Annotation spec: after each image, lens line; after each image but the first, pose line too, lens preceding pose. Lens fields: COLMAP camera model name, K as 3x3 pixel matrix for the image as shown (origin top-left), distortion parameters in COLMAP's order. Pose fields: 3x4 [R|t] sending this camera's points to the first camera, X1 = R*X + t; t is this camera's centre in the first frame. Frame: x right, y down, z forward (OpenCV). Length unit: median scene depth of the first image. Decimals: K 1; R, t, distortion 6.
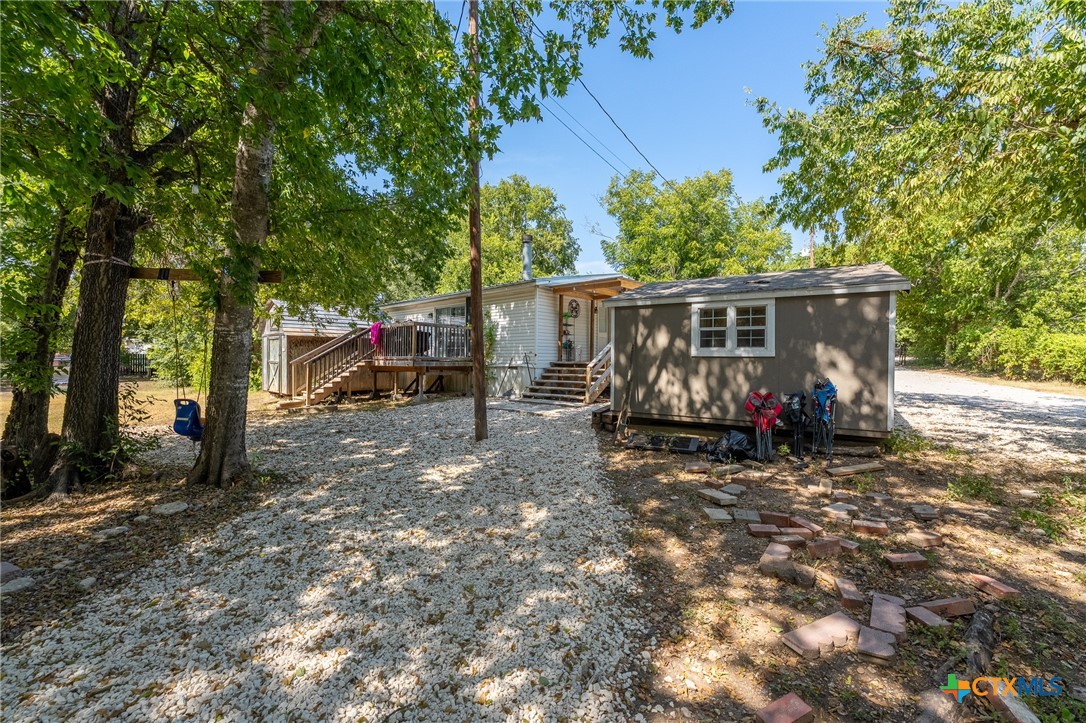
lens RADIAL K [[432.5, 0, 543.0], [0, 432.5, 361.5], [0, 0, 1]] dist [-0.000394, -0.000071]
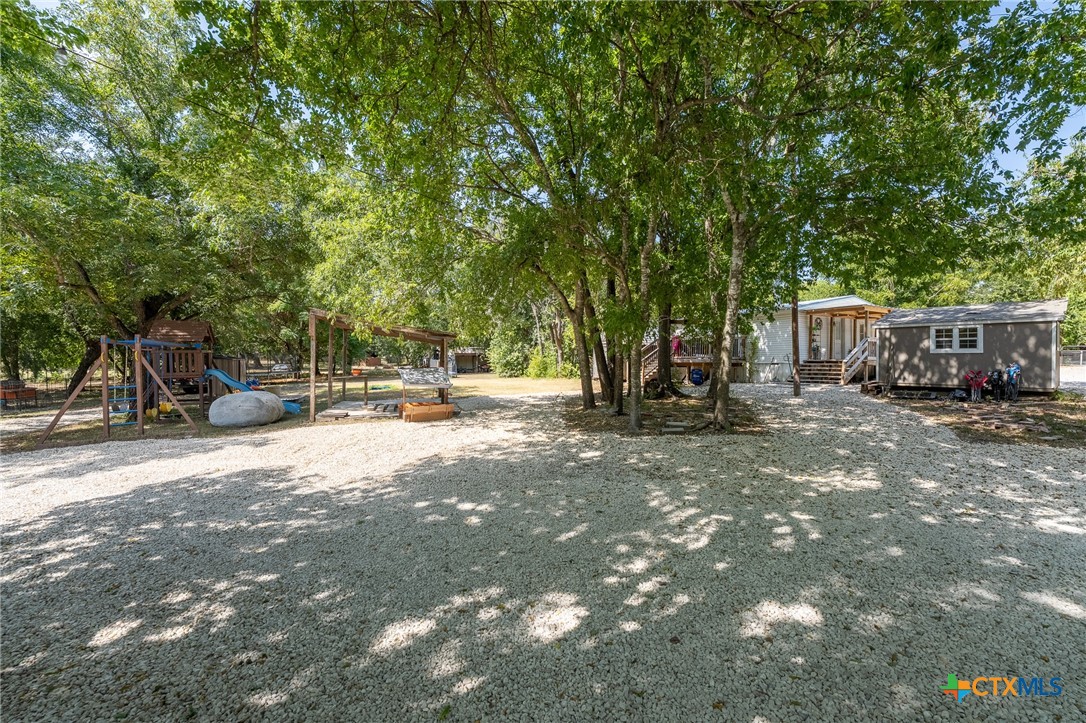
lens RADIAL K [[432.5, 0, 543.0], [0, 432.5, 361.5], [0, 0, 1]] dist [-0.000394, -0.000071]
pose [[0.930758, 0.005671, -0.365592, -0.331150], [-0.011808, 0.999824, -0.014553, 0.042811], [0.365445, 0.017862, 0.930662, -0.847174]]
